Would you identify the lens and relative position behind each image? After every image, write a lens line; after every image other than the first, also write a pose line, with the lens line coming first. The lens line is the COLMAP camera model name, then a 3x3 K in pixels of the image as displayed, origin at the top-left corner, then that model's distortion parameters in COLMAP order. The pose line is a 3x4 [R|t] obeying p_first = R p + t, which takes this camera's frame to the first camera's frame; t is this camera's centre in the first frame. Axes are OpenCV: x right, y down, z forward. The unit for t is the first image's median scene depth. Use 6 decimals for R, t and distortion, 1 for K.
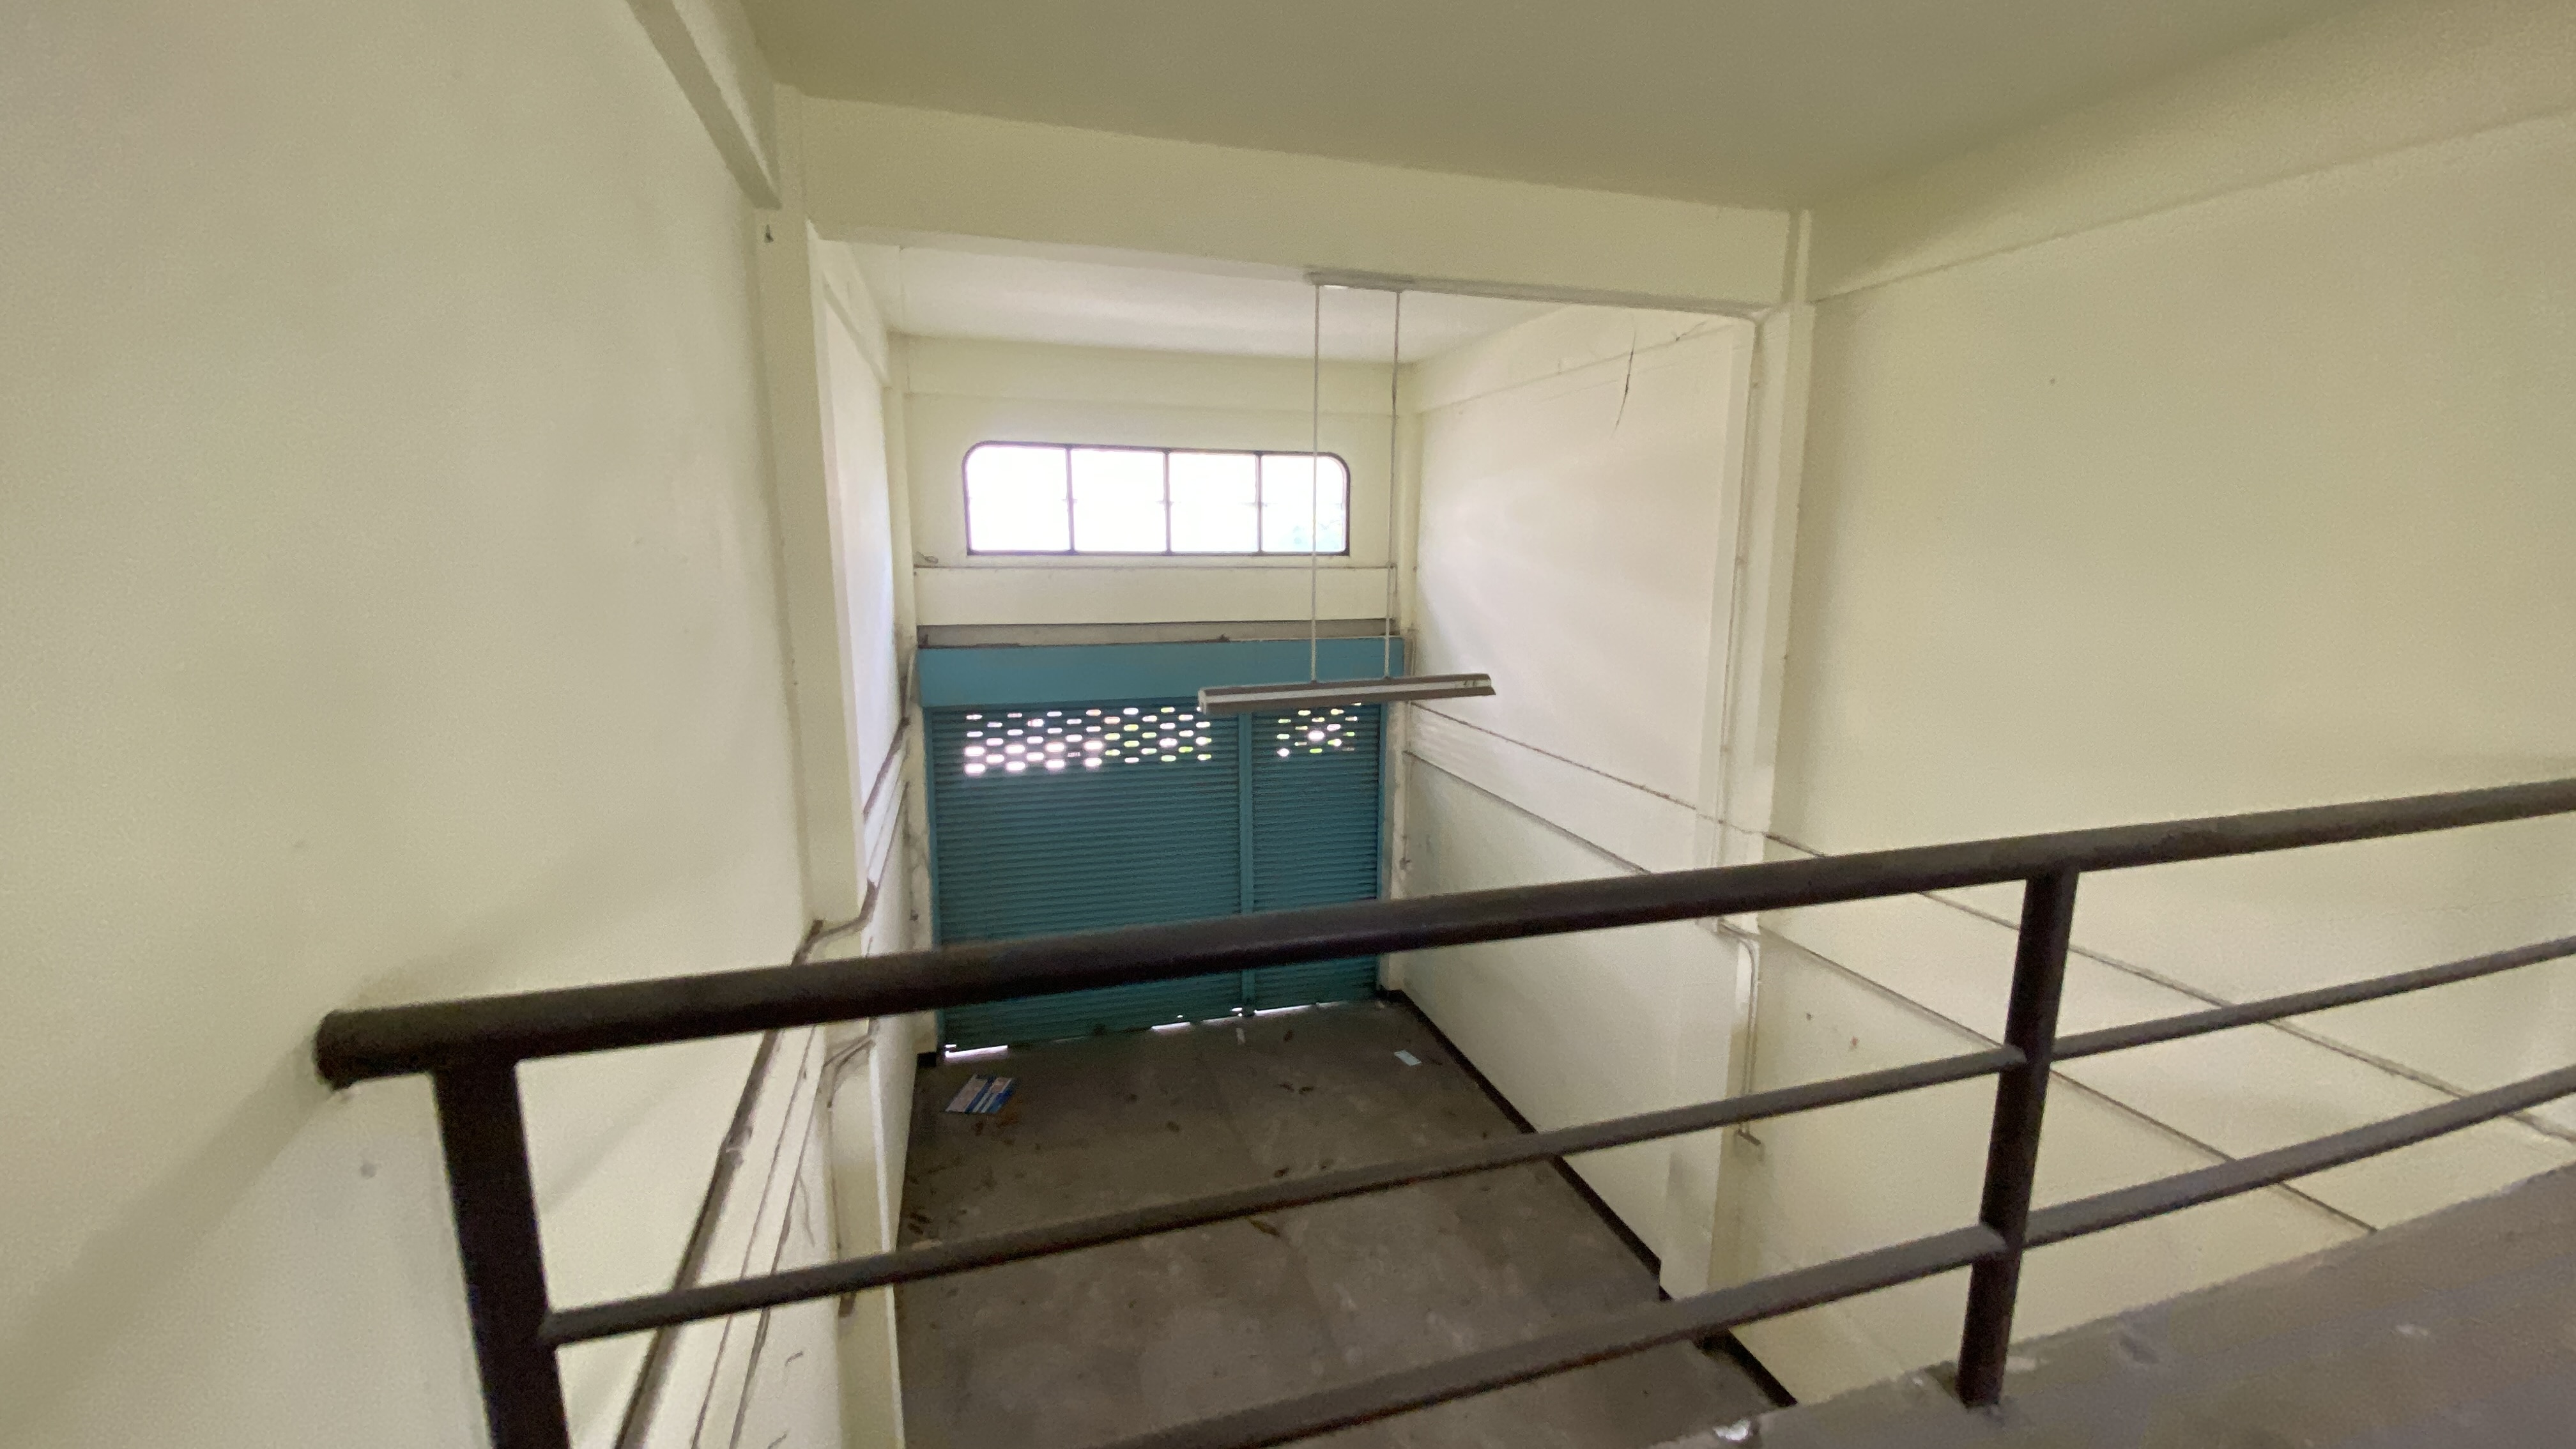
lens RADIAL K [[1025.5, 0, 1288.0], [0, 1025.5, 724.5], [0, 0, 1]] dist [0.000381, -0.000075]
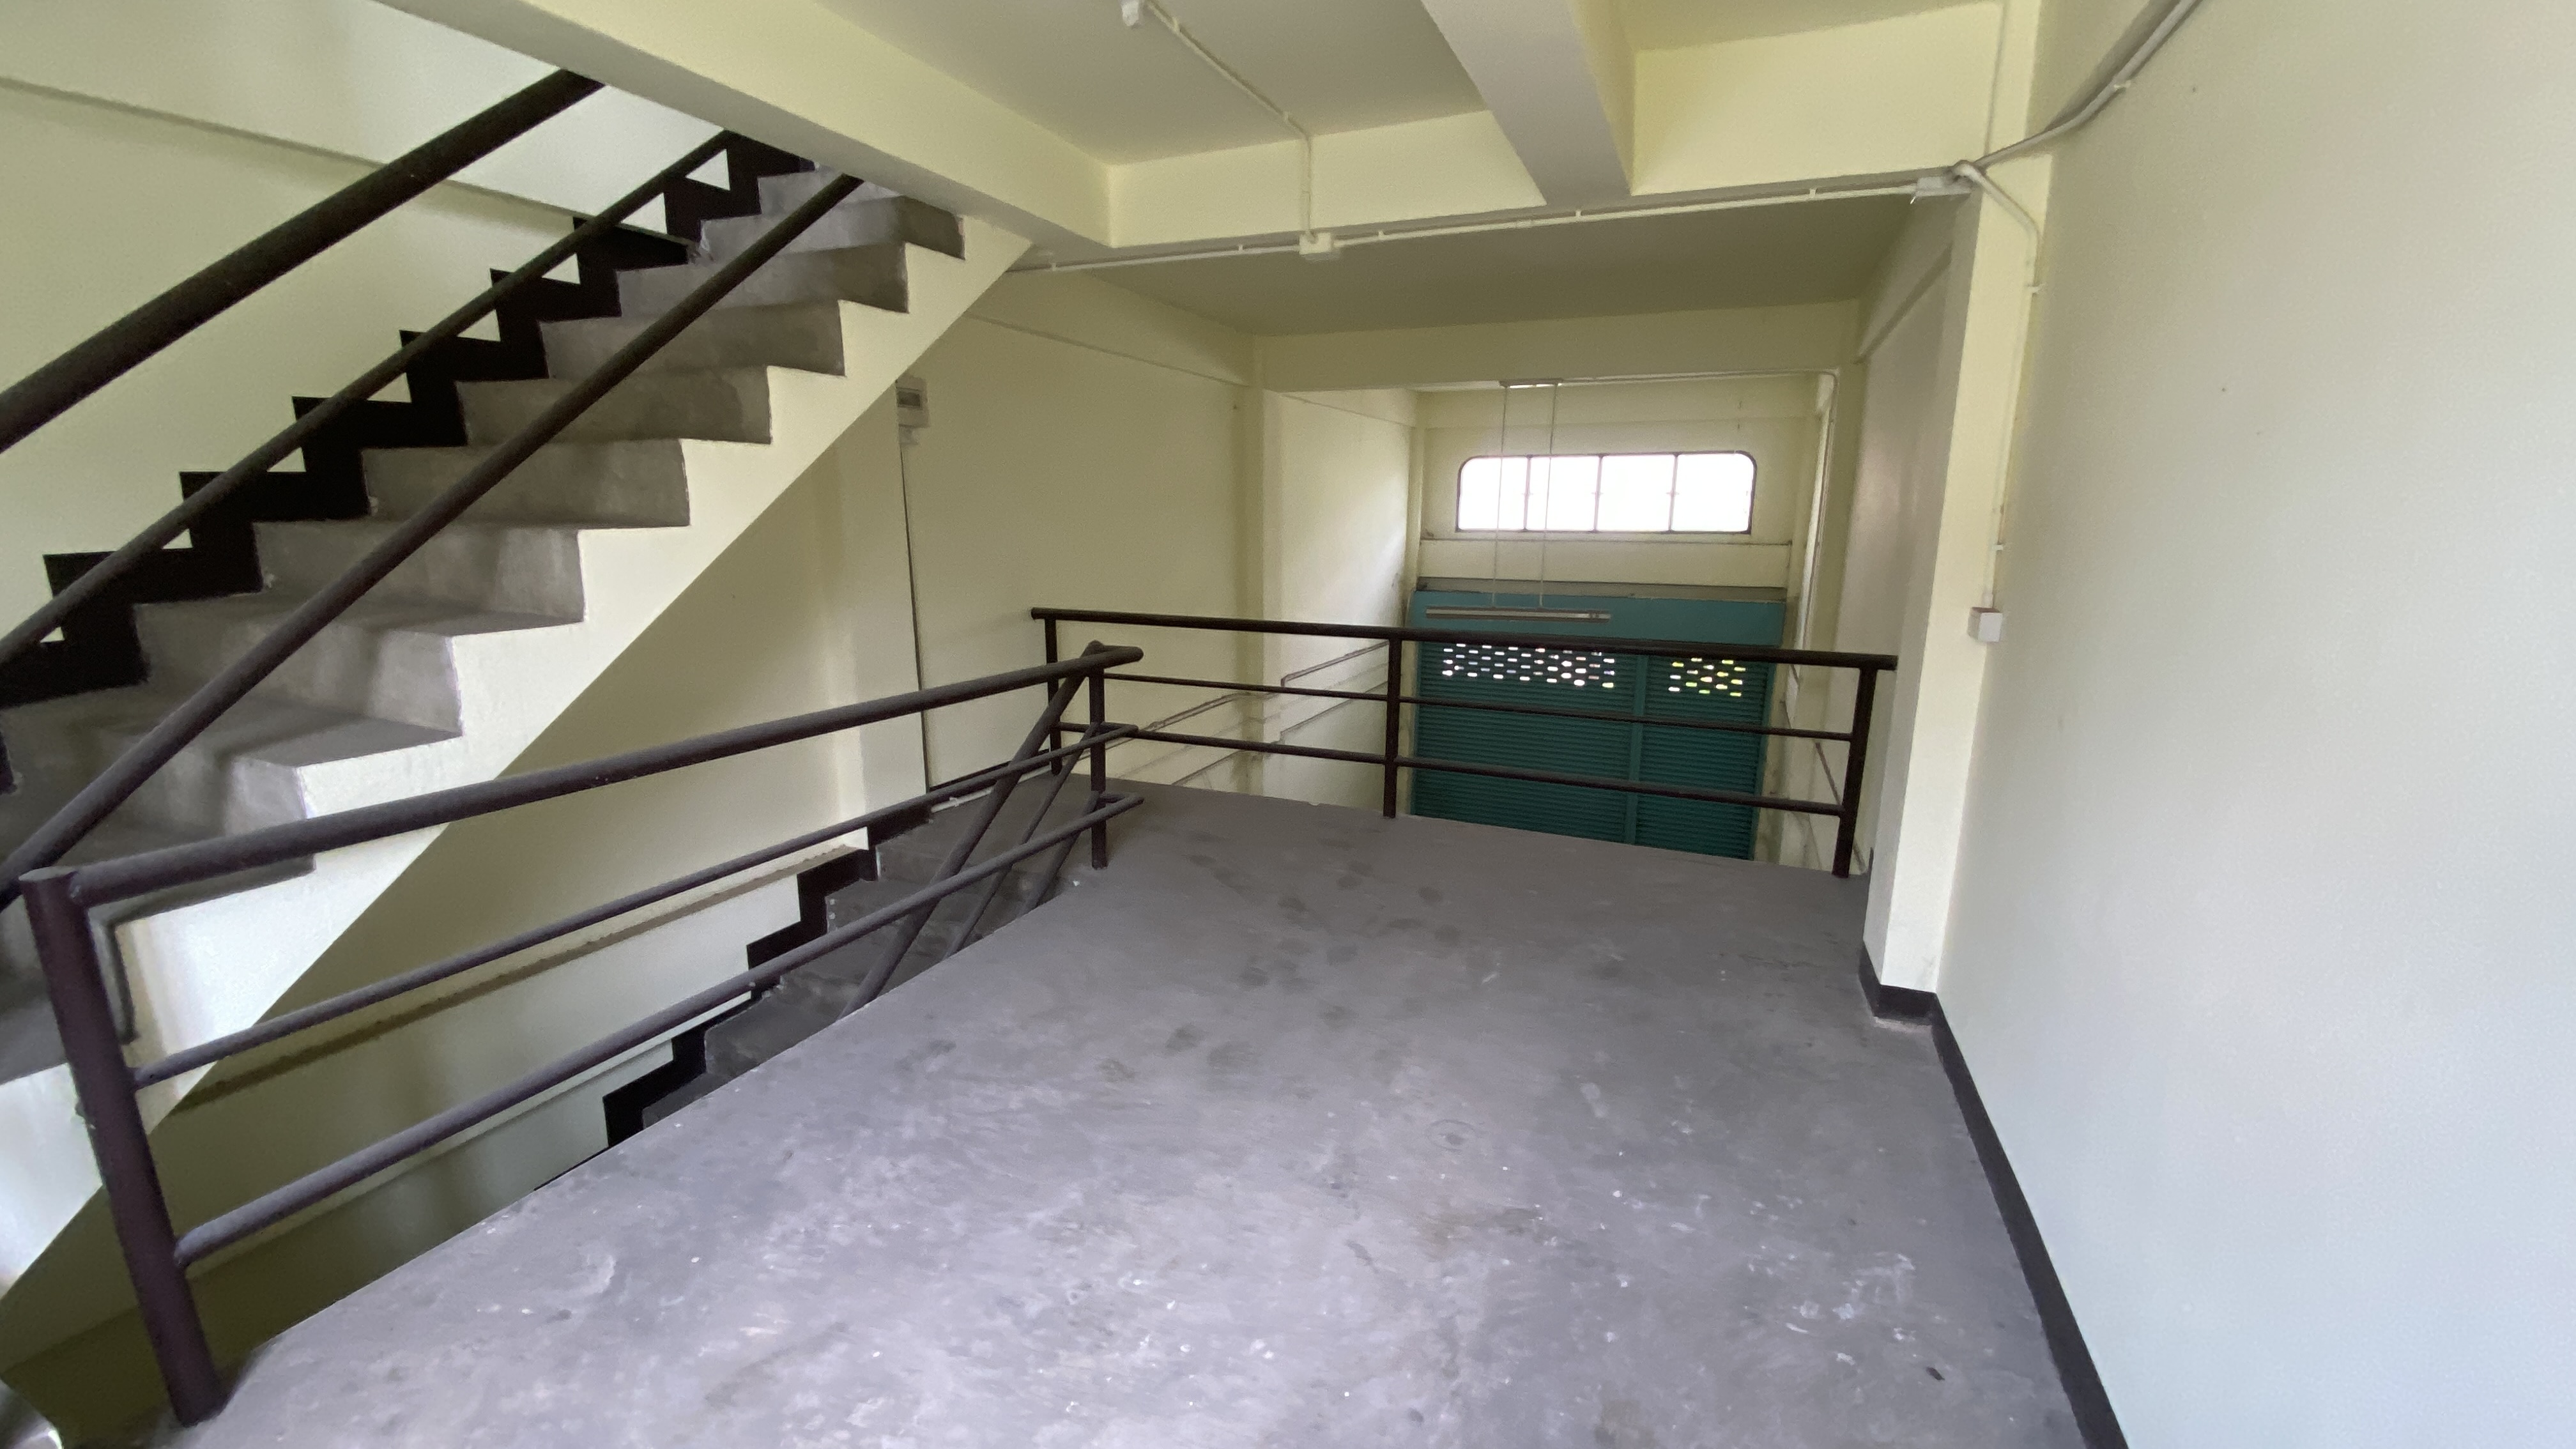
lens RADIAL K [[1022.1, 0, 1288.0], [0, 1022.1, 724.5], [0, 0, 1]] dist [0.047842, -0.000106]
pose [[0.760406, 0.131933, -0.635906, 0.508720], [-0.118691, 0.990889, 0.063654, 0.052066], [0.638511, 0.027074, 0.769137, -0.328237]]
